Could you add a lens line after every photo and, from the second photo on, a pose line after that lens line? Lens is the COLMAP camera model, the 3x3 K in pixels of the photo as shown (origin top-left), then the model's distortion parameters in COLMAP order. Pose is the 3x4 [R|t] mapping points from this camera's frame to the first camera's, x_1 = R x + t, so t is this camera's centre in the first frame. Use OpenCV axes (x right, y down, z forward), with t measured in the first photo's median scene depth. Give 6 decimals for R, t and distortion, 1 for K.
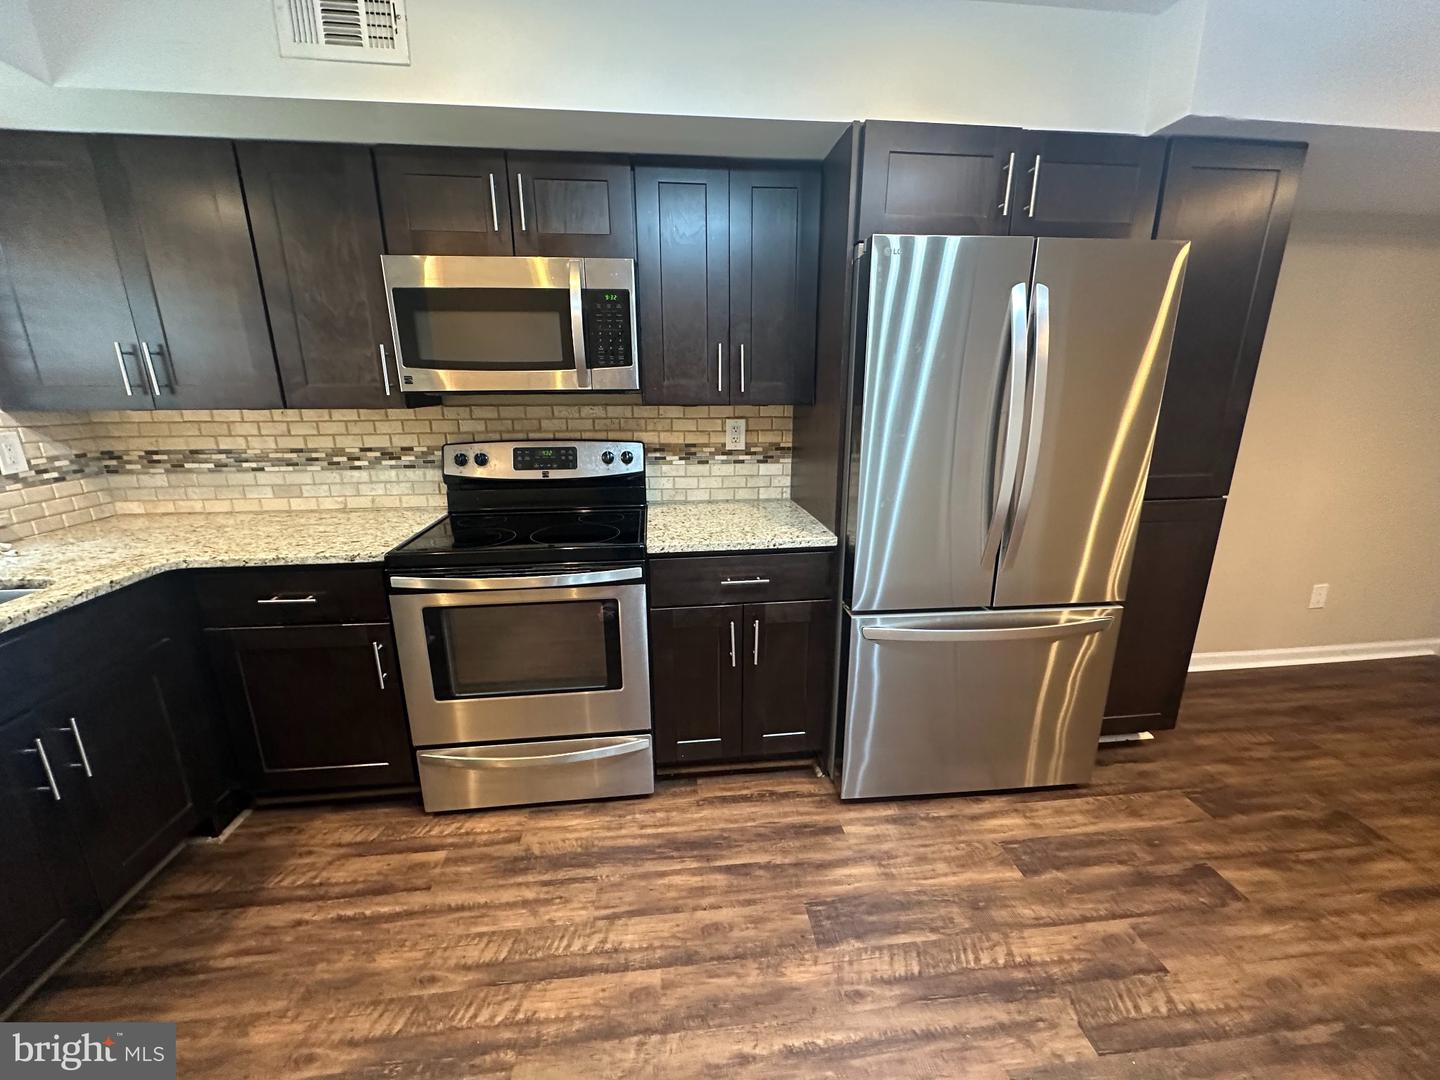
lens RADIAL K [[575.5, 0, 720.2], [0, 575.5, 540.6], [0, 0, 1]] dist [-0.002683, 0.000786]
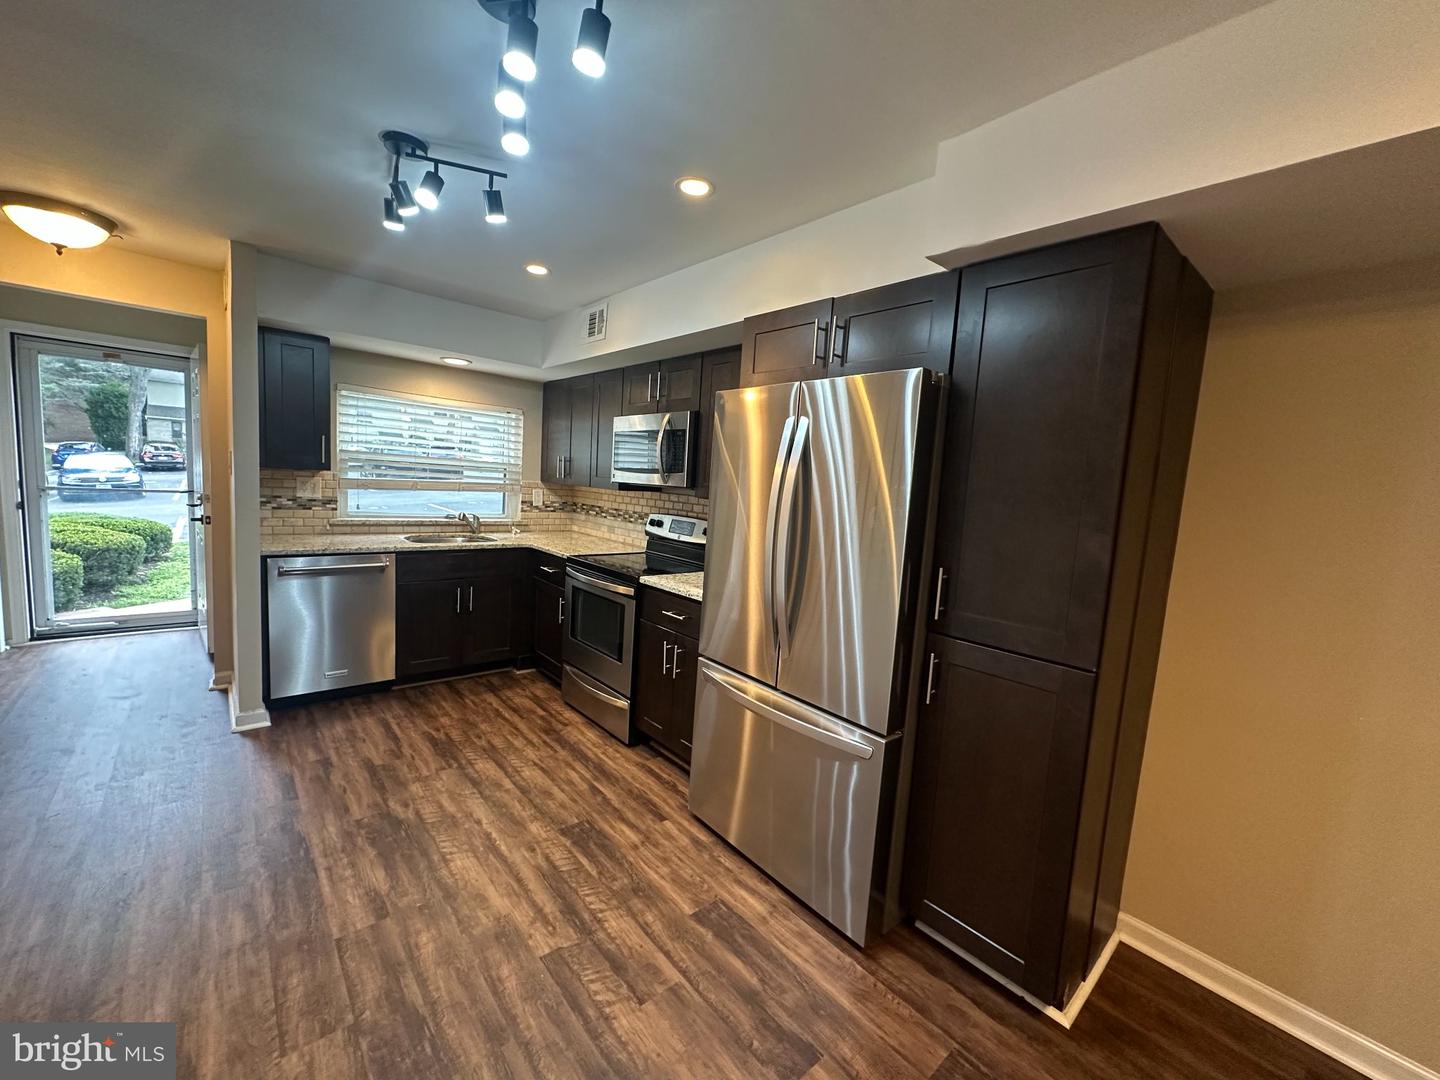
lens RADIAL K [[575.5, 0, 719.3], [0, 575.5, 540.9], [0, 0, 1]] dist [-0.002683, 0.000786]
pose [[0.567802, 0.126589, -0.813373, 1.289303], [-0.276402, 0.960056, -0.043533, -0.080238], [0.775373, 0.249537, 0.580111, 0.195076]]
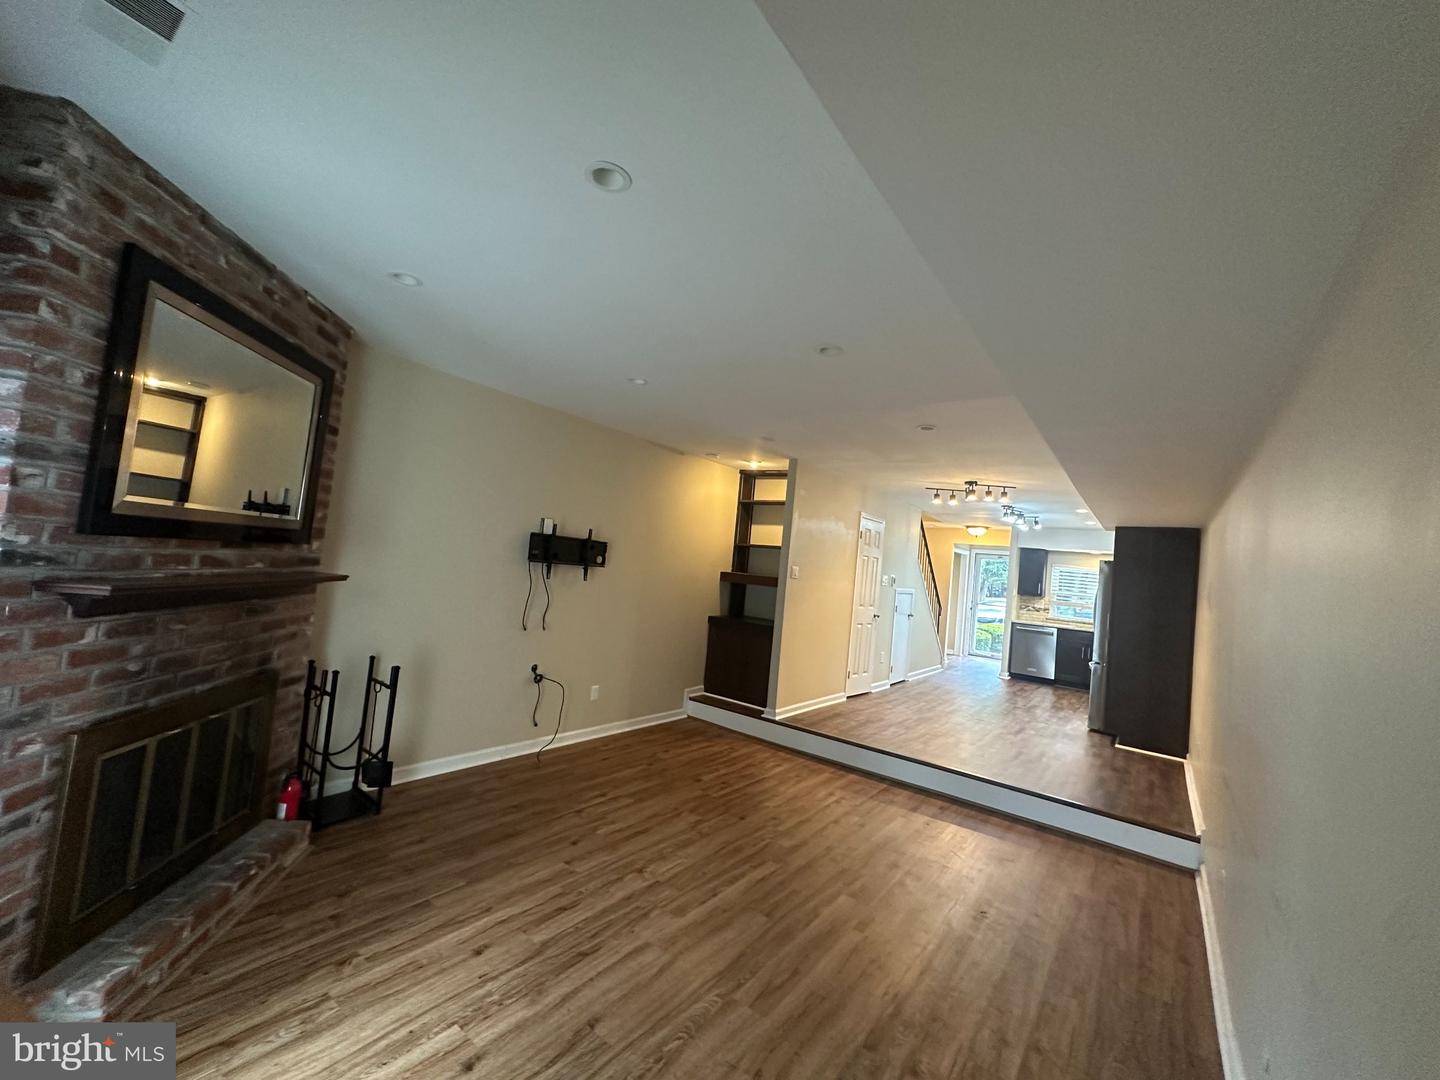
lens RADIAL K [[575.5, 0, 716.6], [0, 575.5, 541.2], [0, 0, 1]] dist [-0.002683, 0.000786]
pose [[-0.692504, -0.093140, -0.715376, 4.652939], [-0.274304, 0.951146, 0.141698, -0.425280], [0.667230, 0.294357, -0.684221, 1.643799]]
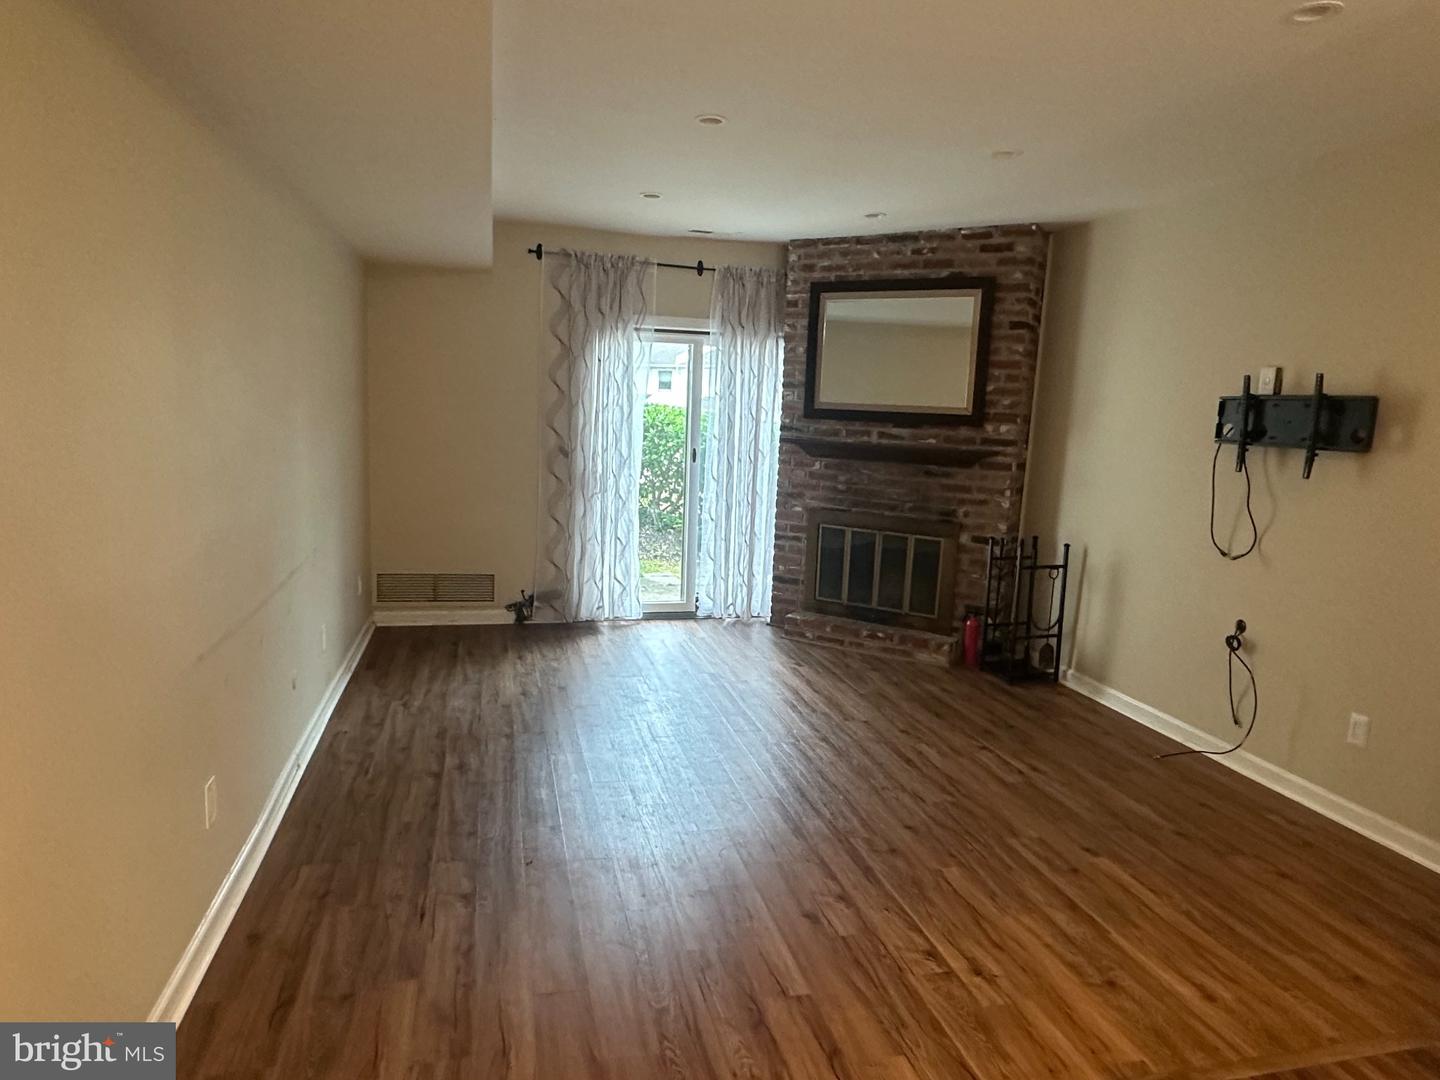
lens RADIAL K [[899.0, 0, 720.4], [0, 899.0, 542.2], [0, 0, 1]] dist [0.005933, 0.001306]
pose [[-0.131408, -0.151143, 0.979739, 1.427783], [0.218695, 0.959540, 0.177359, -0.242252], [-0.966905, 0.237570, -0.093037, 1.043038]]
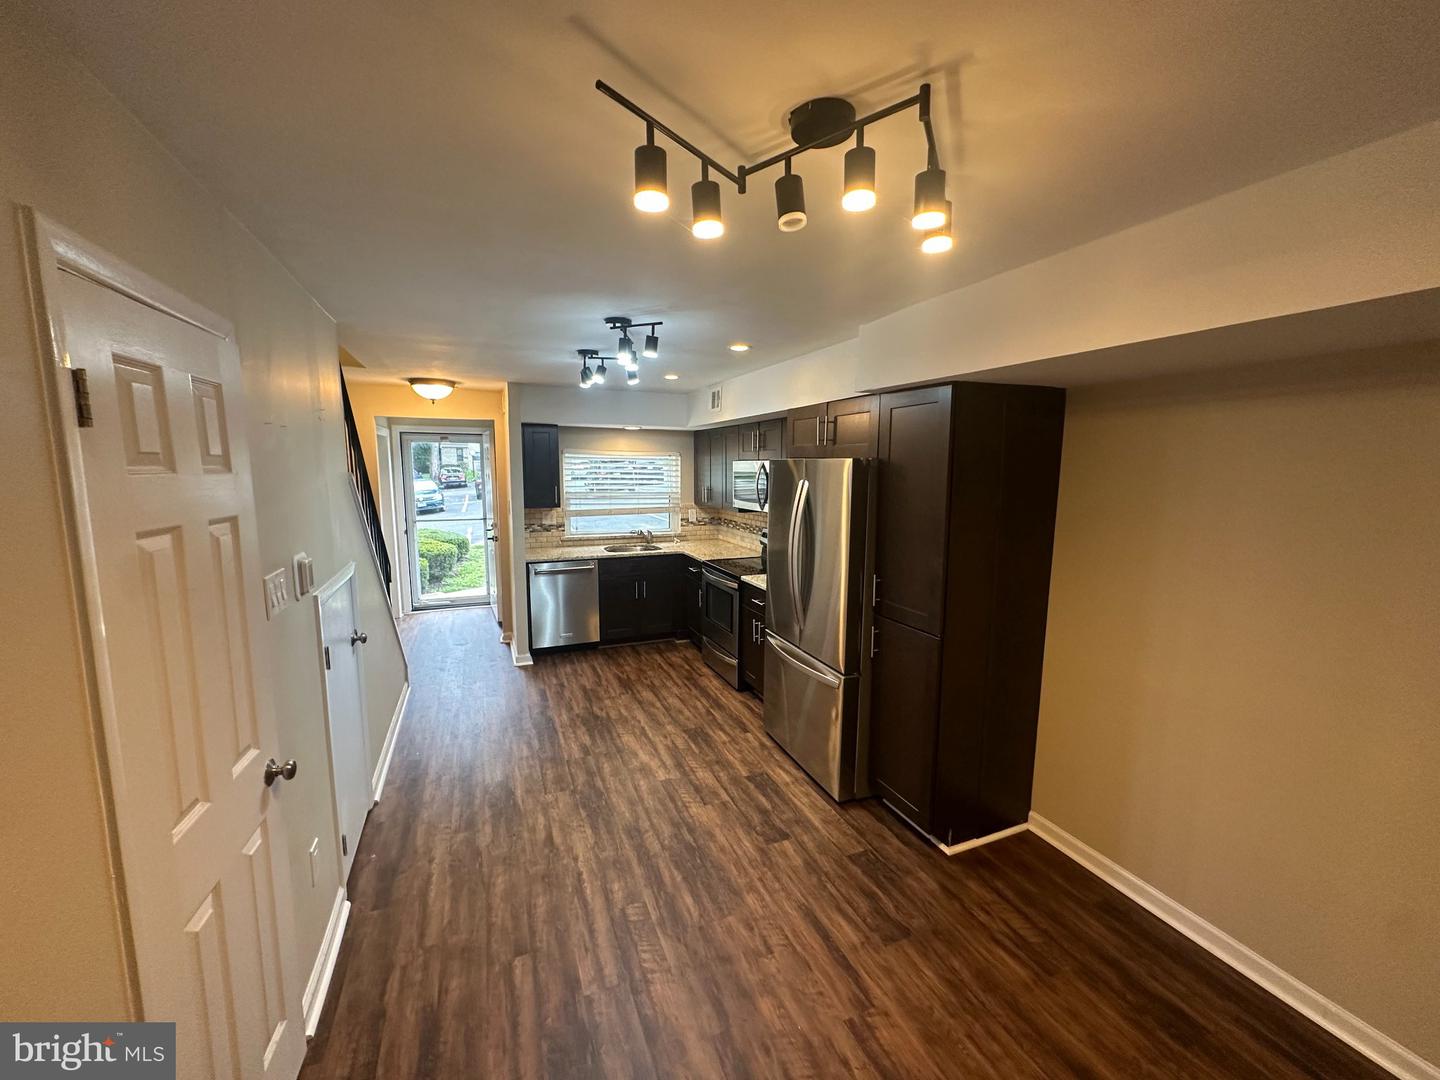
lens RADIAL K [[575.5, 0, 719.4], [0, 575.5, 540.8], [0, 0, 1]] dist [-0.002683, 0.000786]
pose [[0.273558, 0.131540, -0.952819, 2.083550], [-0.255404, 0.964978, 0.059891, -0.252138], [0.927327, 0.226970, 0.297573, 0.158485]]
